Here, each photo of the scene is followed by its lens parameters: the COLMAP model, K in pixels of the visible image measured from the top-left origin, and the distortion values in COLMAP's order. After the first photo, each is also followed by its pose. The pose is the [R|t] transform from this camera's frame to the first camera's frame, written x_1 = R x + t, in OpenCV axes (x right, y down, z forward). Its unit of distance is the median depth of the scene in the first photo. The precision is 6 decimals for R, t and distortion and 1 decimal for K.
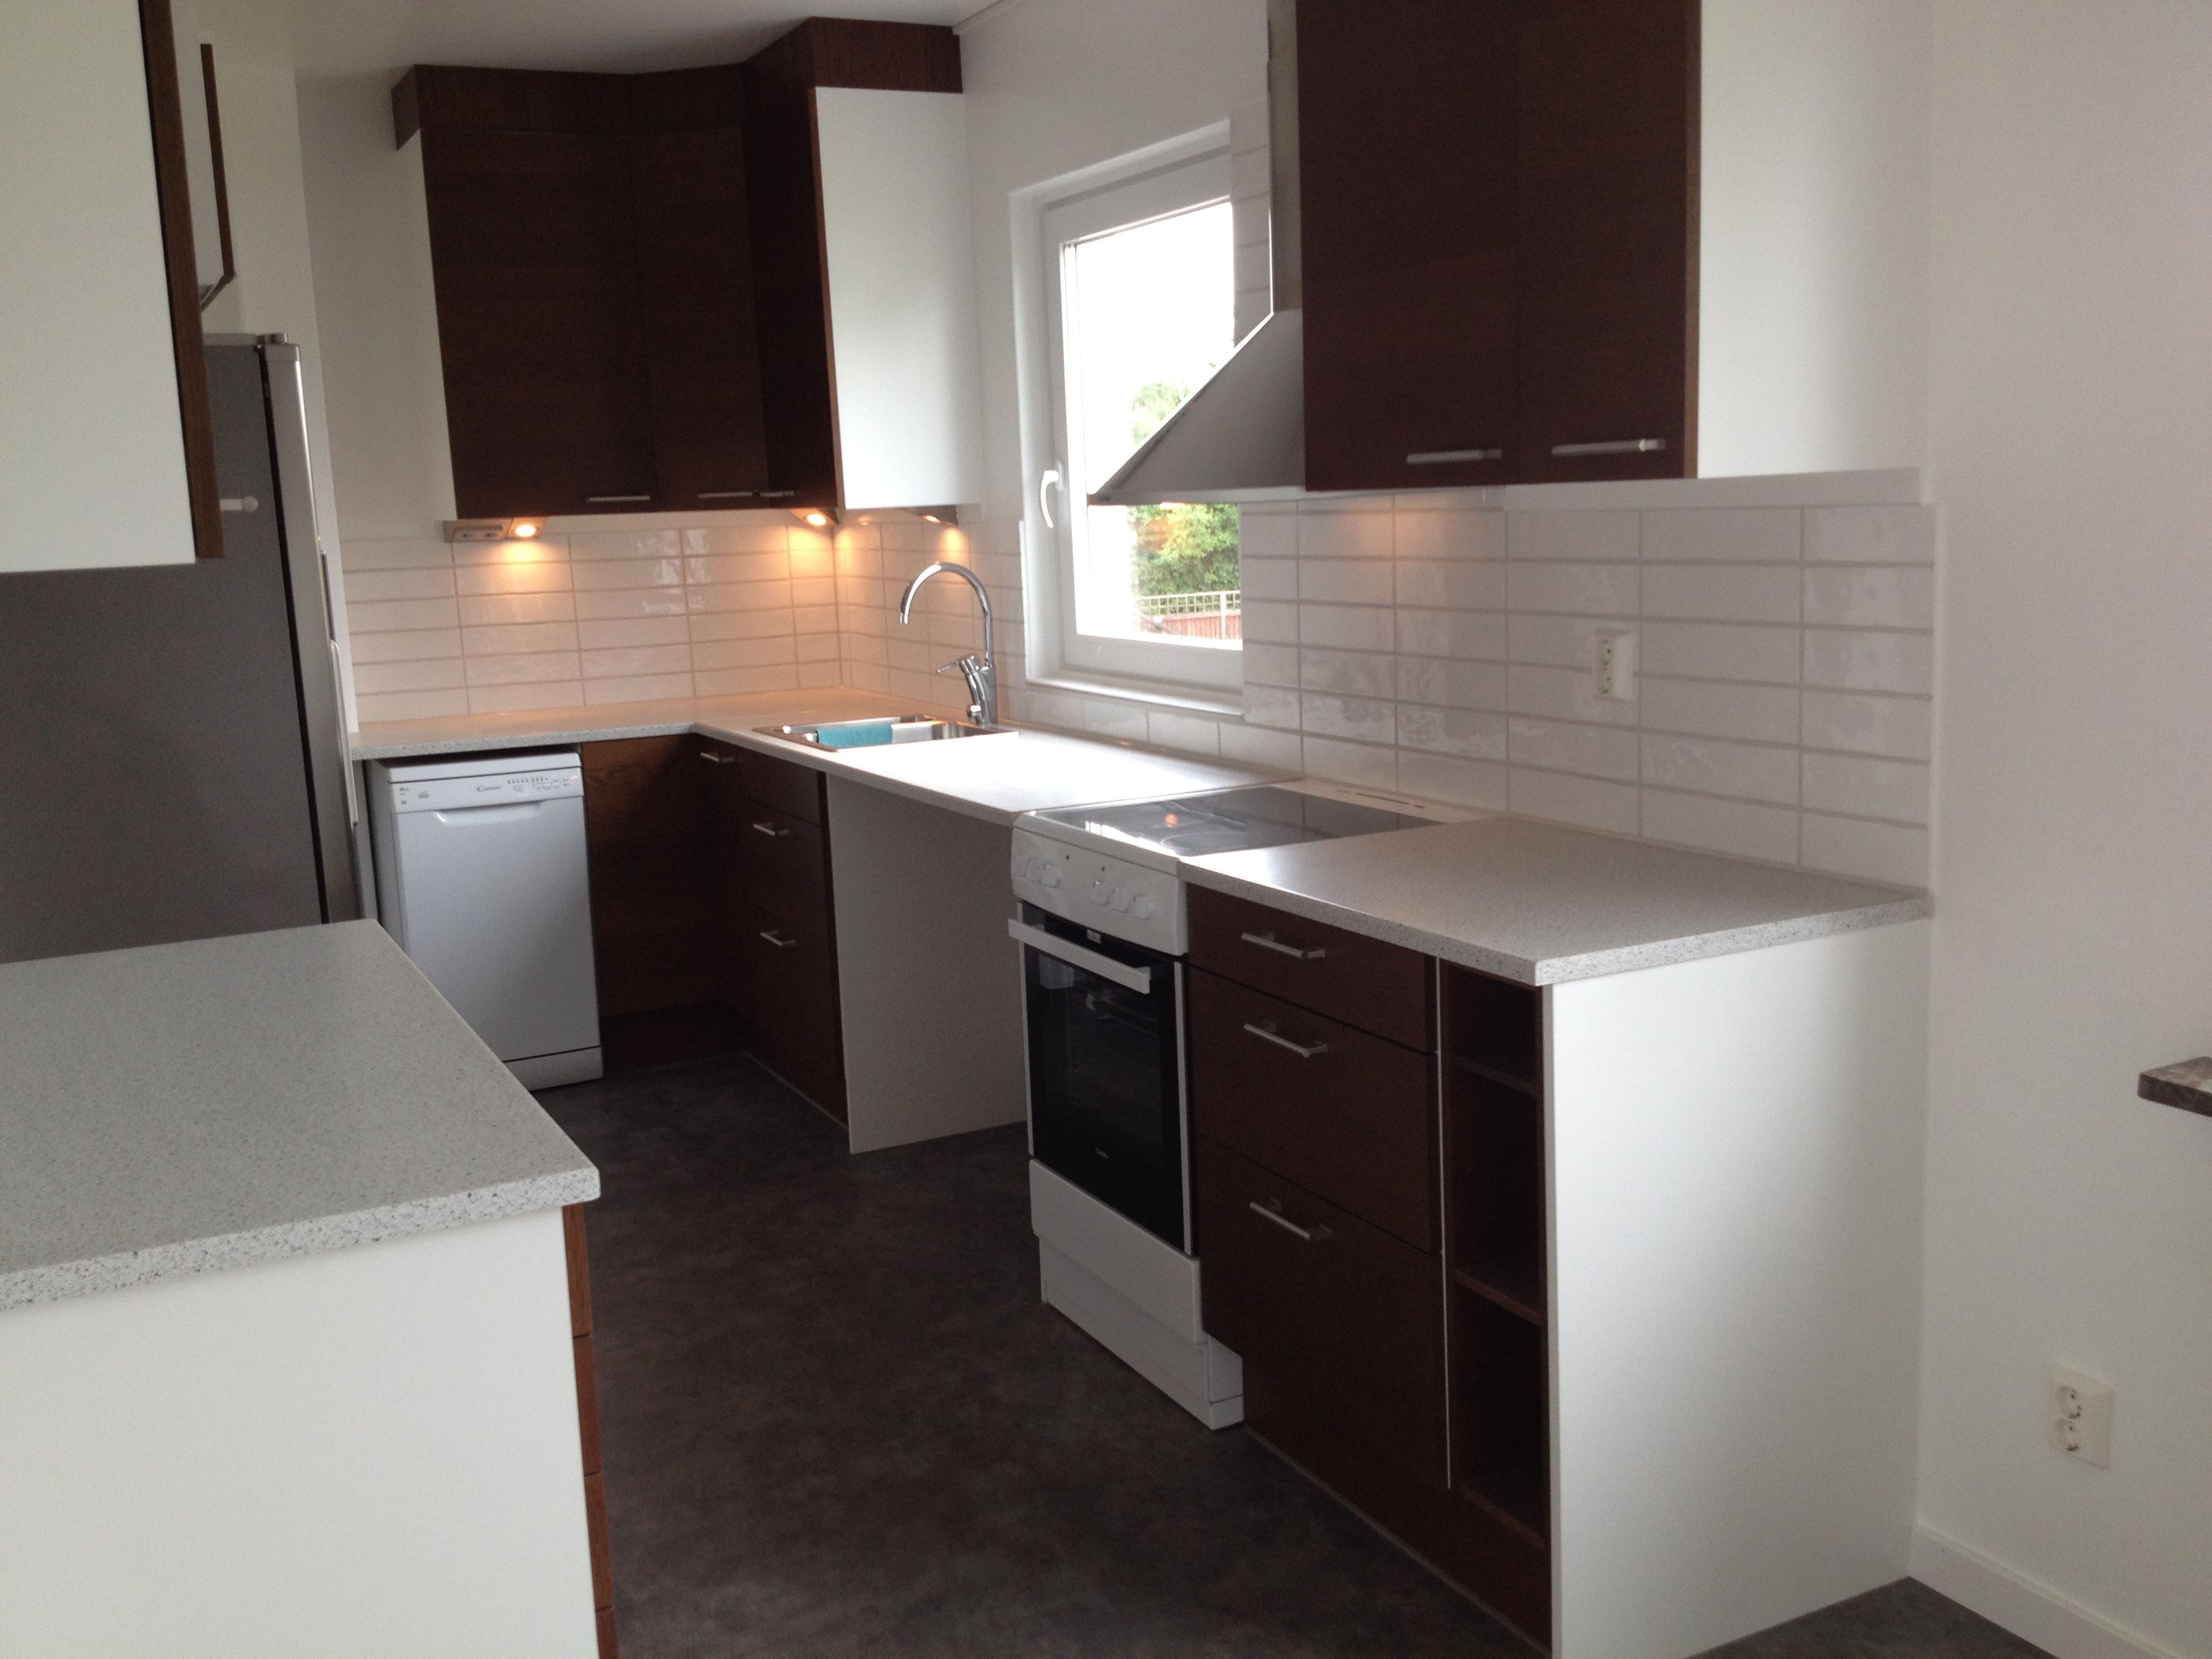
lens RADIAL K [[2097.6, 0, 1112.0], [0, 2097.6, 834.3], [0, 0, 1]] dist [-0.004906, 0.000000]
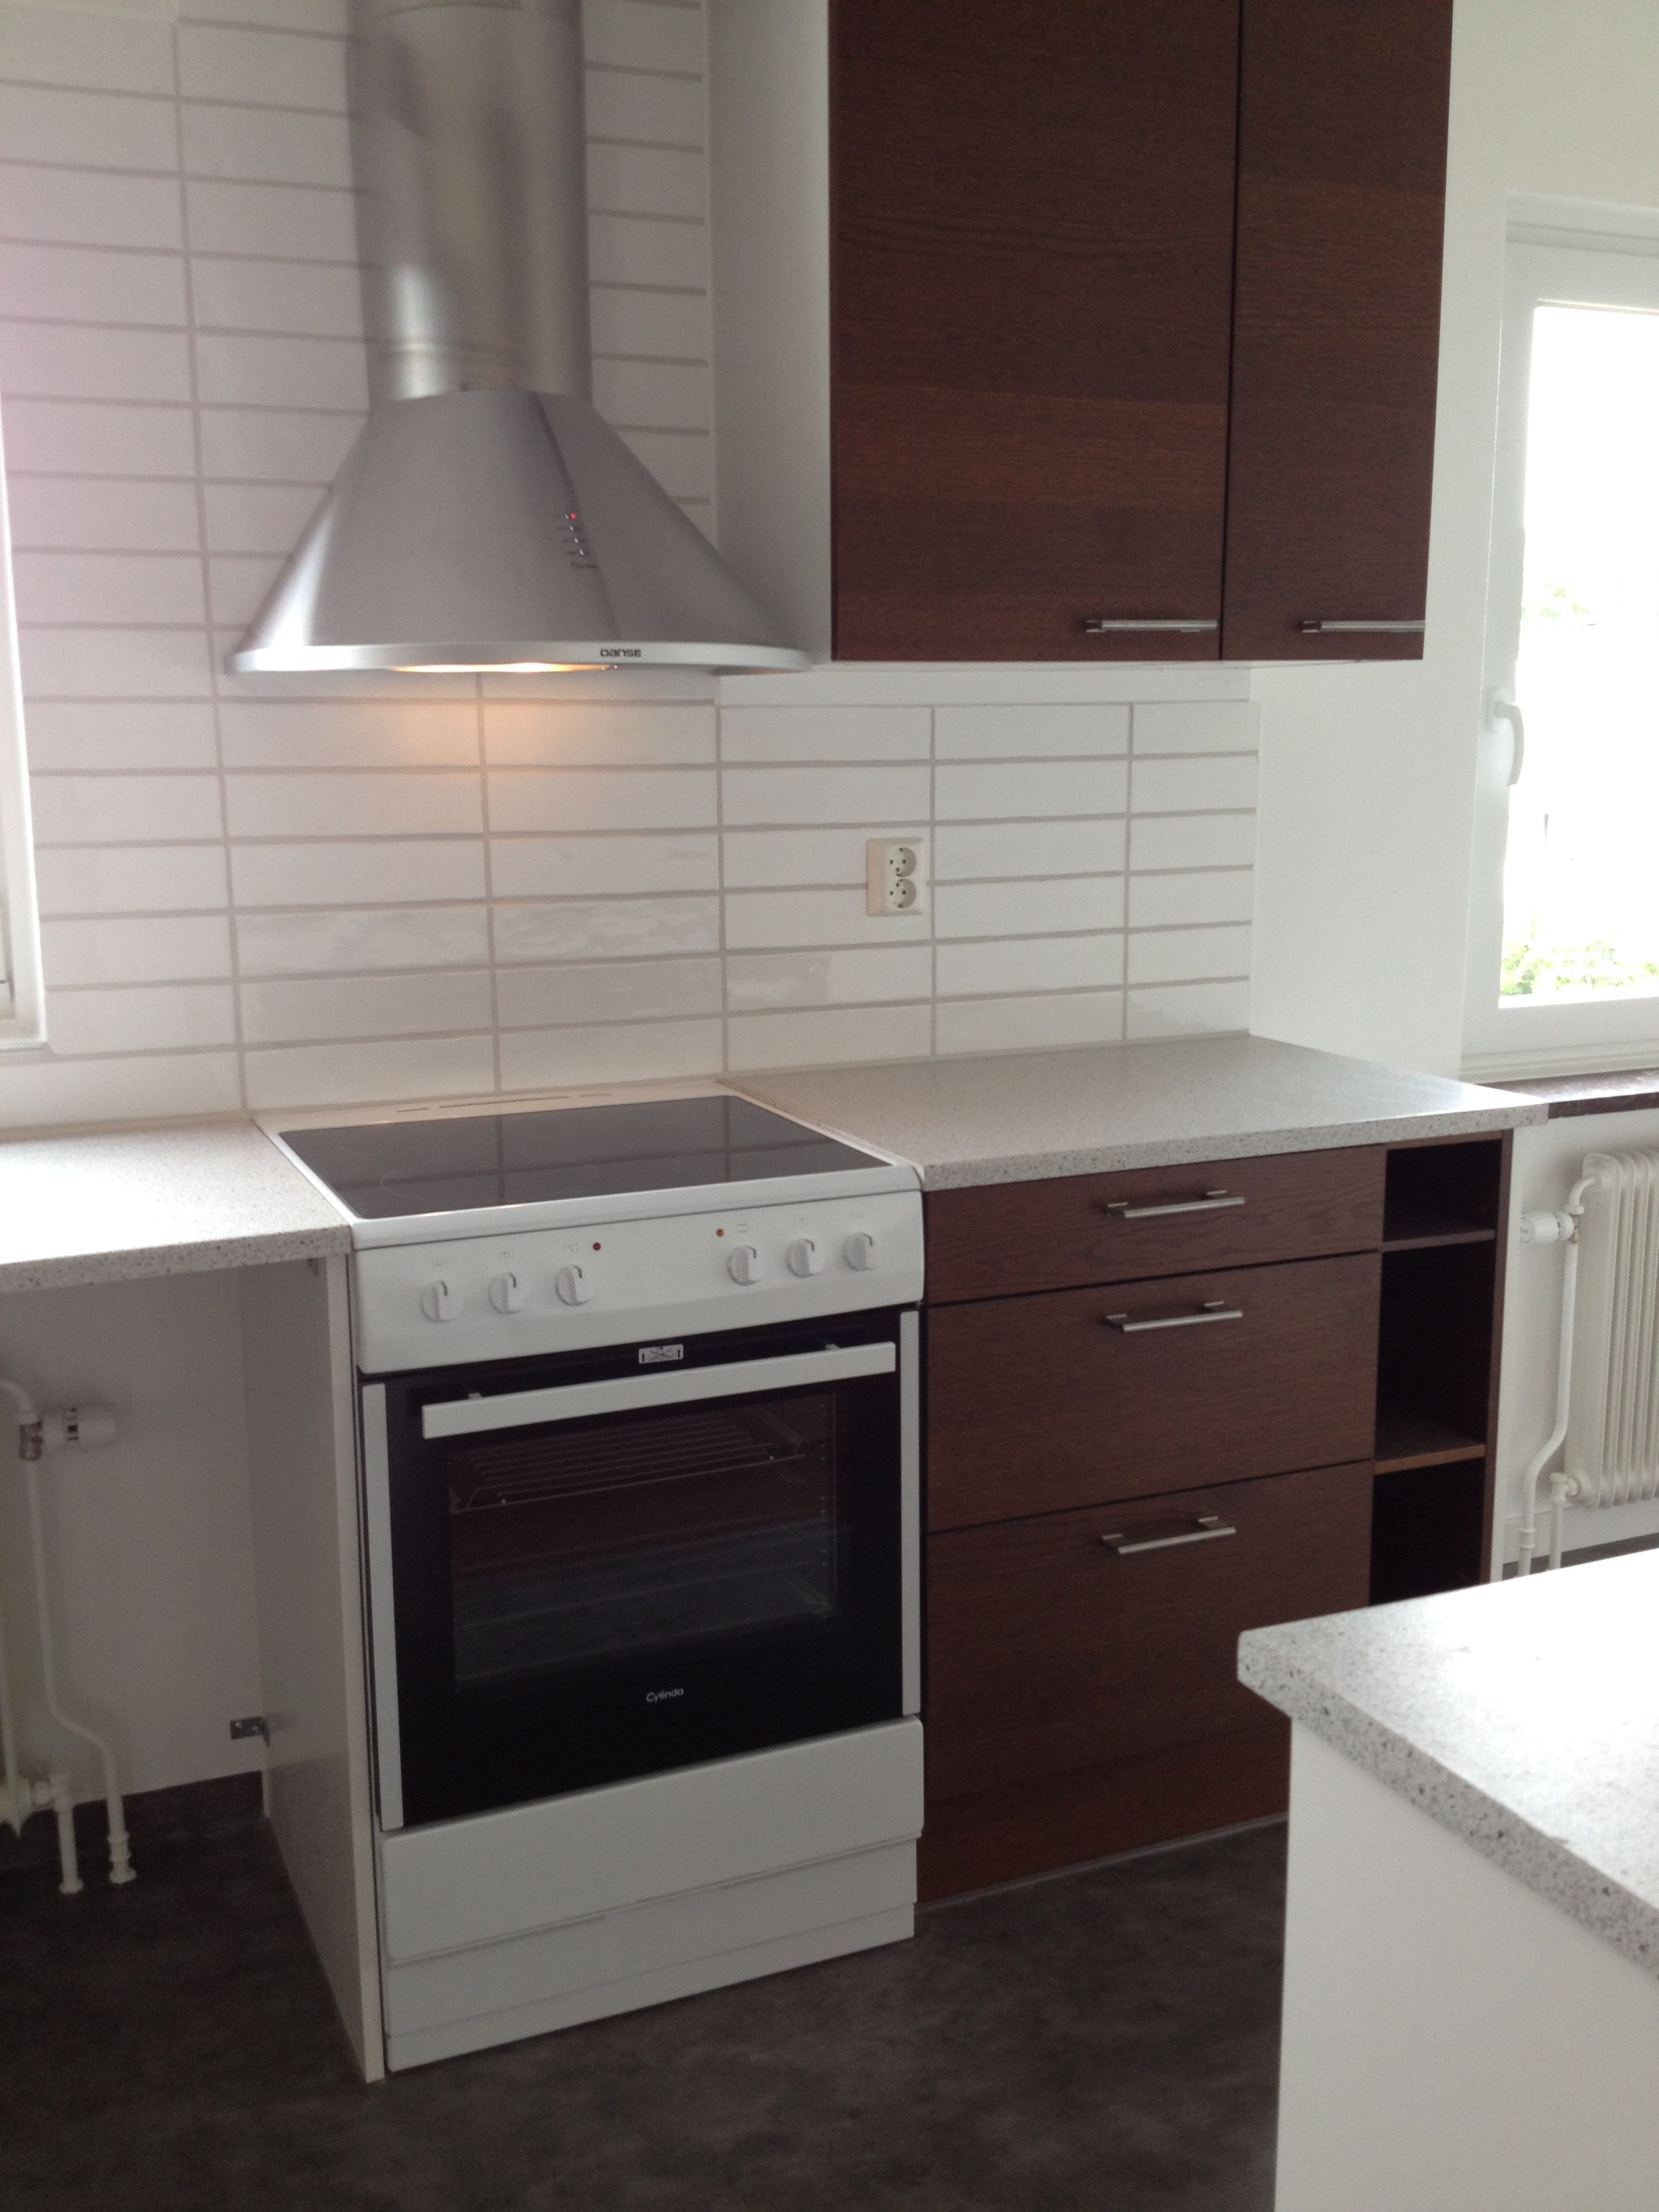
lens RADIAL K [[2097.6, 0, 834.2], [0, 2097.6, 1099.7], [0, 0, 1]] dist [-0.004906, 0.000000]
pose [[0.041407, -0.129190, 0.990755, -0.616633], [0.168908, 0.978238, 0.120498, -0.091039], [-0.984762, 0.162357, 0.062327, 0.899369]]
